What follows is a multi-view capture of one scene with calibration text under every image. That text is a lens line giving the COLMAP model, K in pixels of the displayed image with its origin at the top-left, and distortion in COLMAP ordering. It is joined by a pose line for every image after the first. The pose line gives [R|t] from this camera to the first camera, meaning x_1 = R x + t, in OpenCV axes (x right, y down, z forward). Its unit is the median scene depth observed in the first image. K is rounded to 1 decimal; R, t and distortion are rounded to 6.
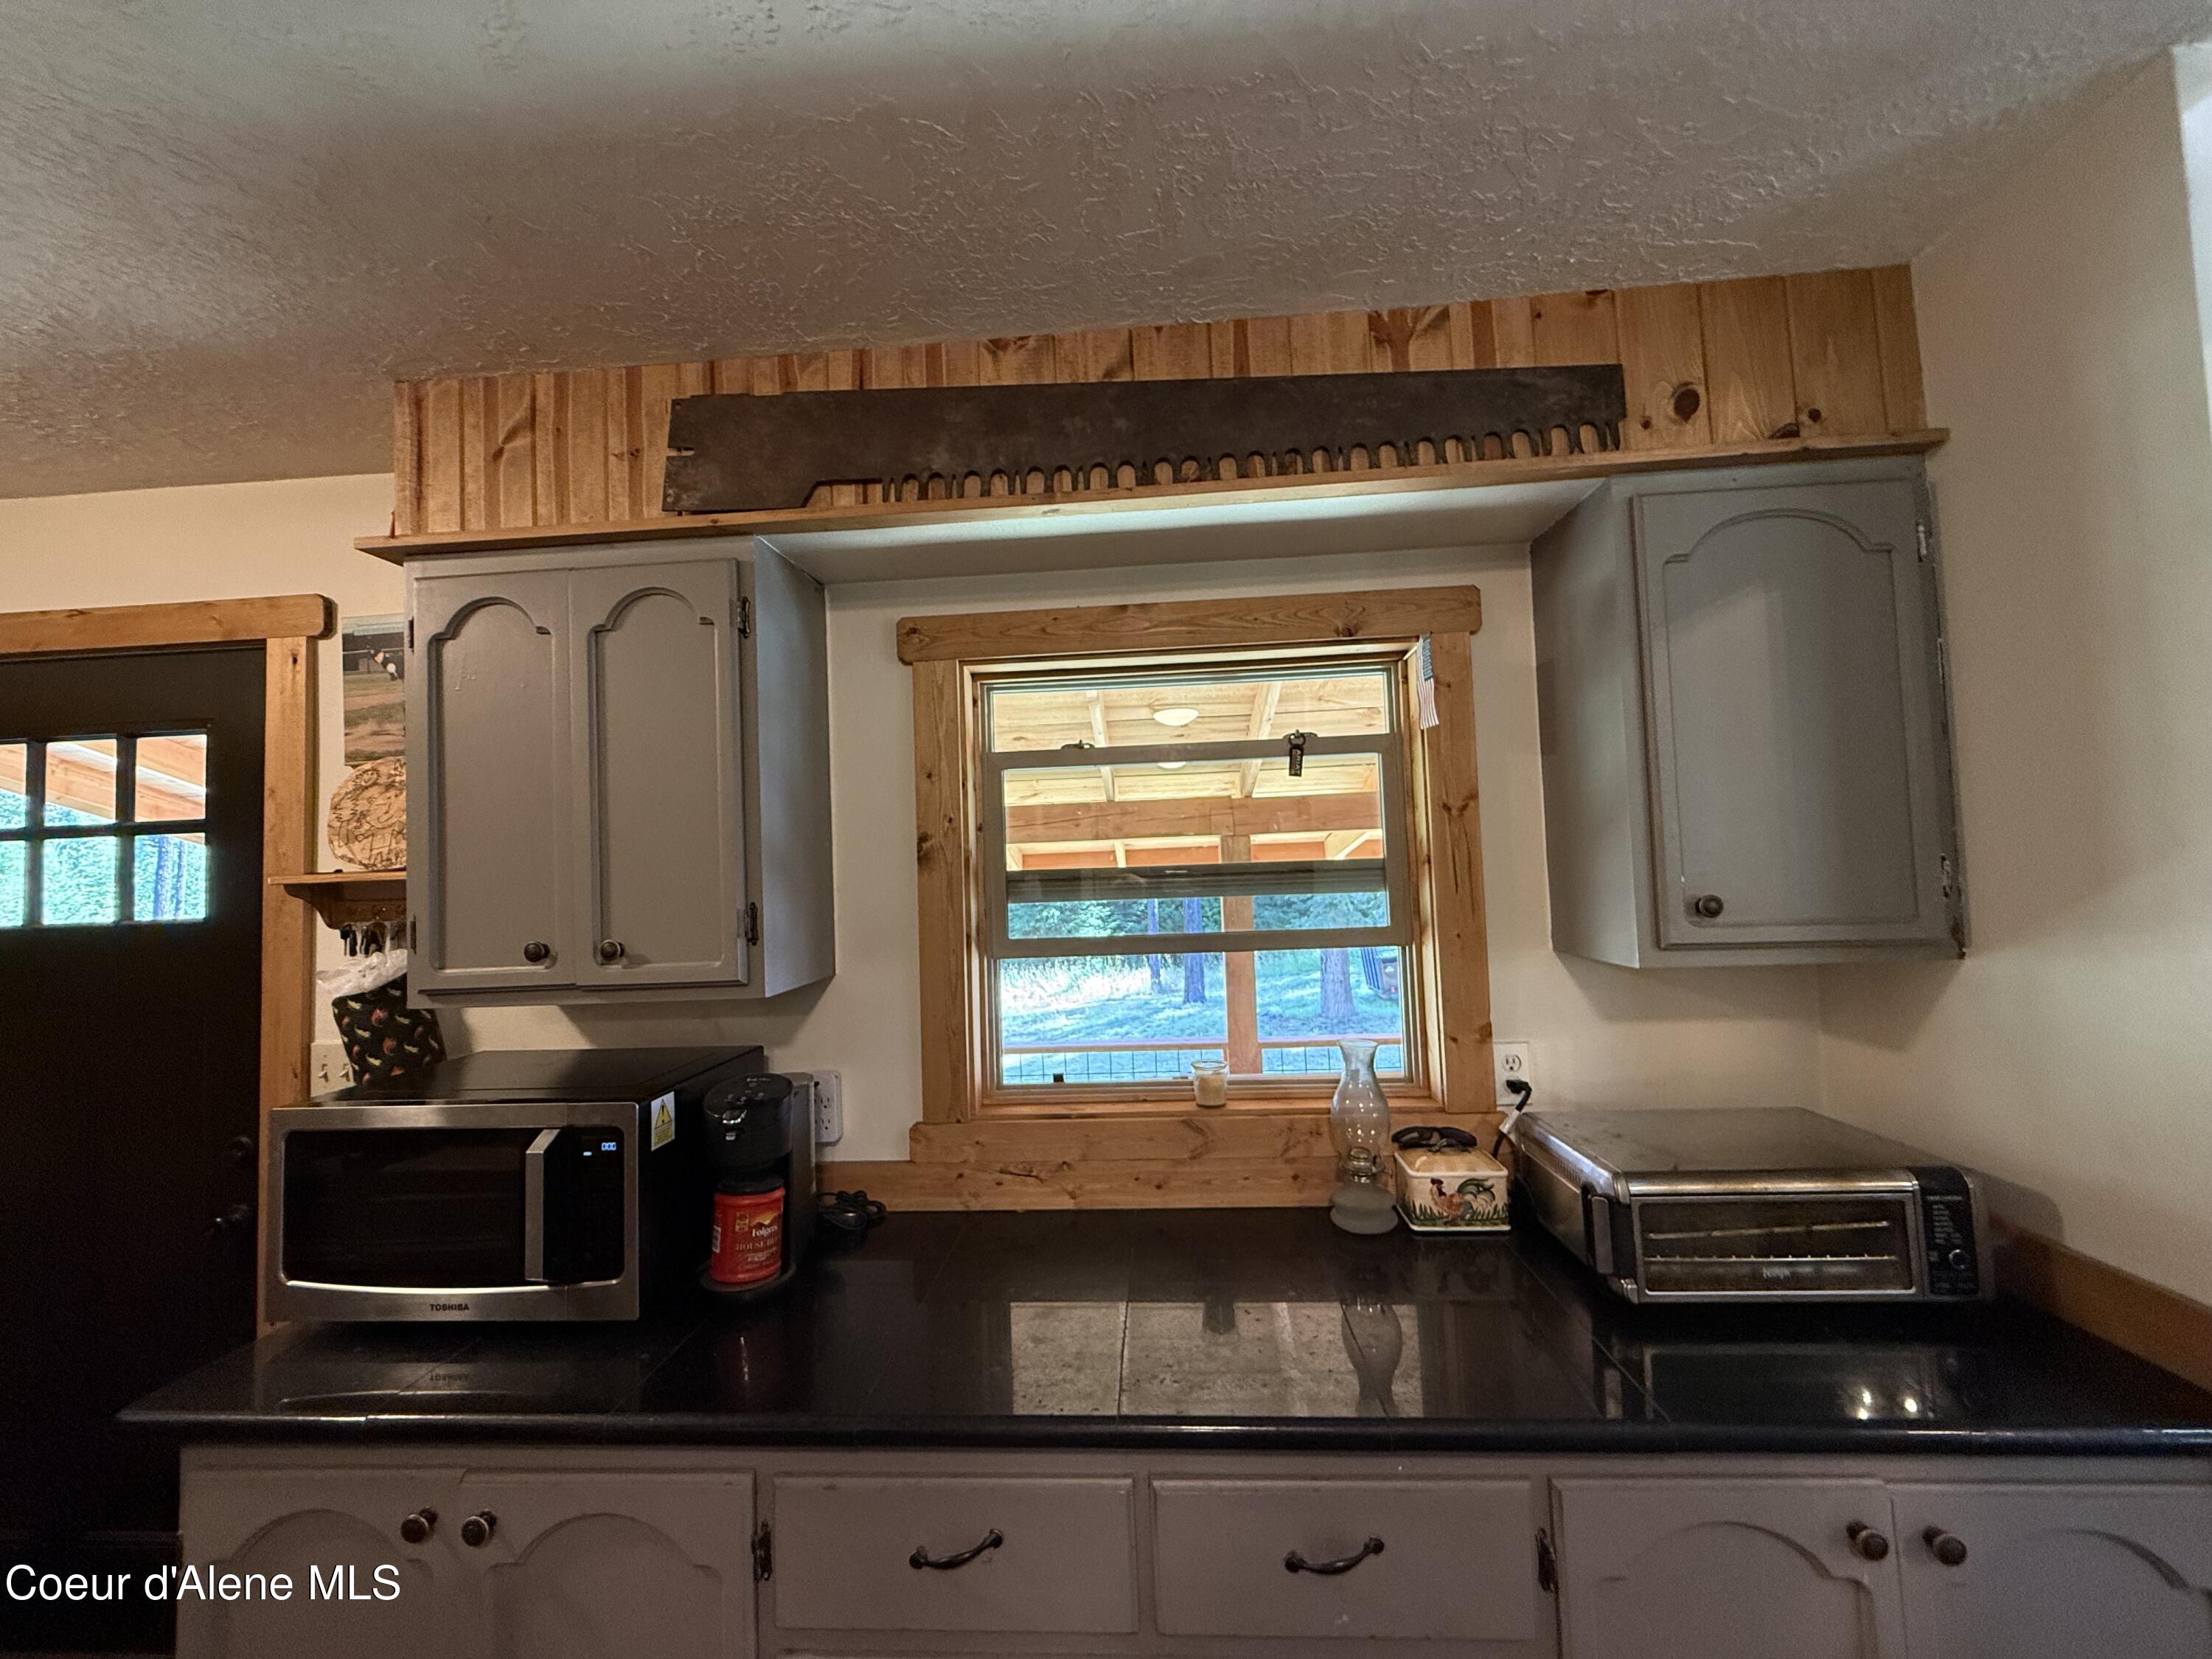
lens RADIAL K [[881.5, 0, 1106.0], [0, 881.5, 829.5], [0, 0, 1]] dist [0.001467, 0.000591]
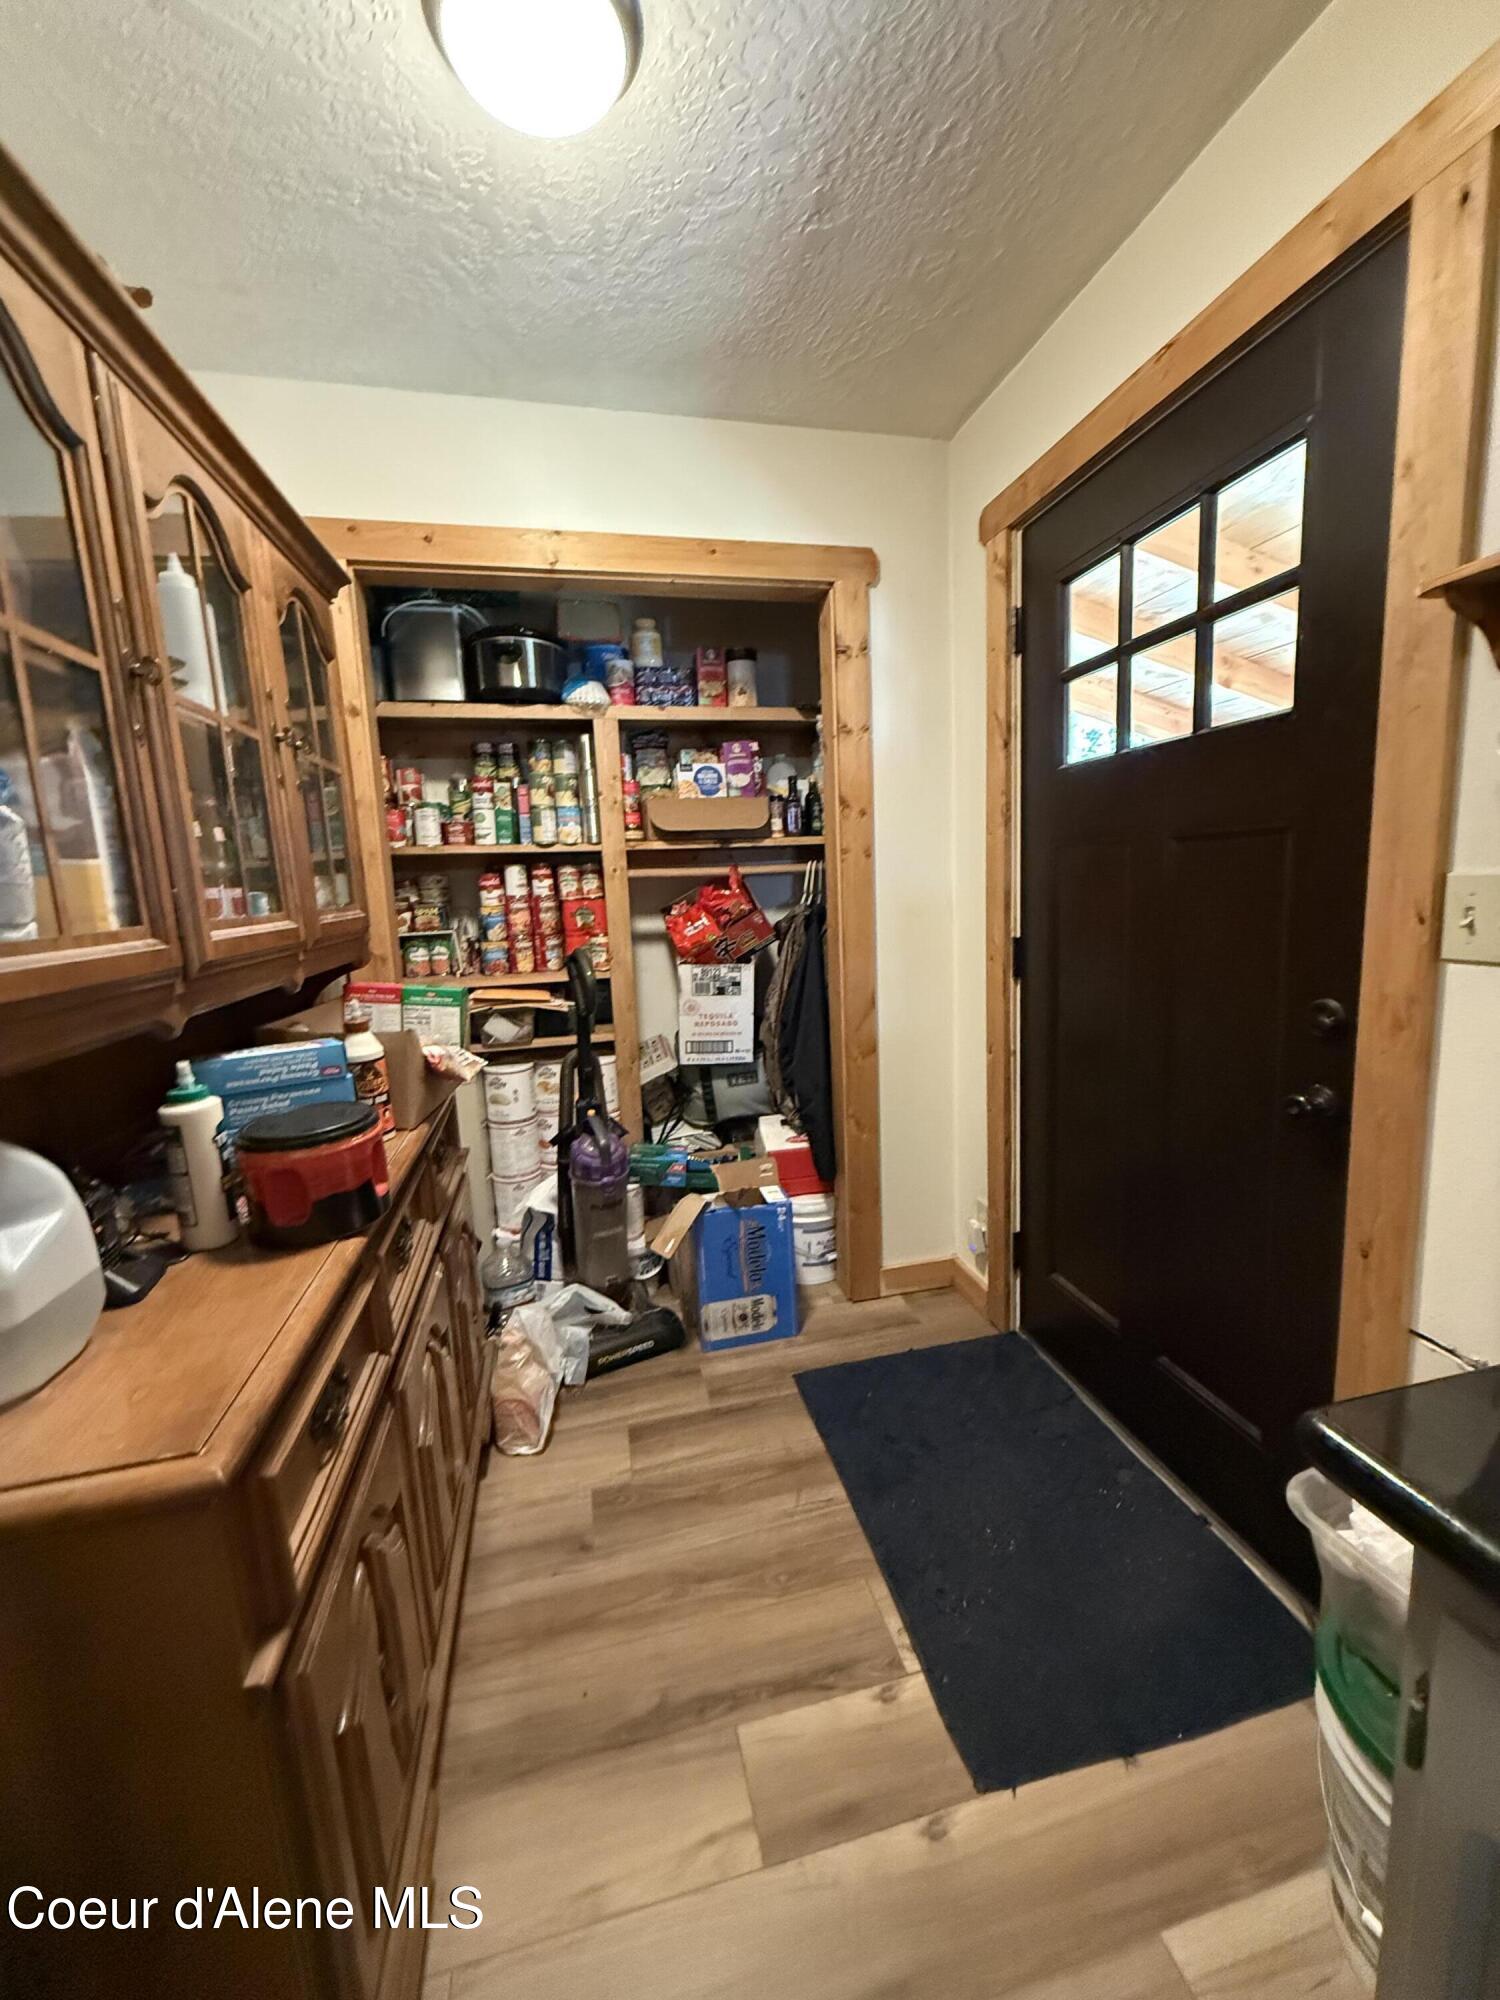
lens RADIAL K [[797.0, 0, 750.0], [0, 797.0, 1000.0], [0, 0, 1]] dist [0.001467, 0.000591]
pose [[0.288629, 0.163933, -0.943302, -0.486182], [0.089698, 0.976270, 0.197107, 0.172011], [0.953230, -0.141504, 0.267075, 0.355596]]
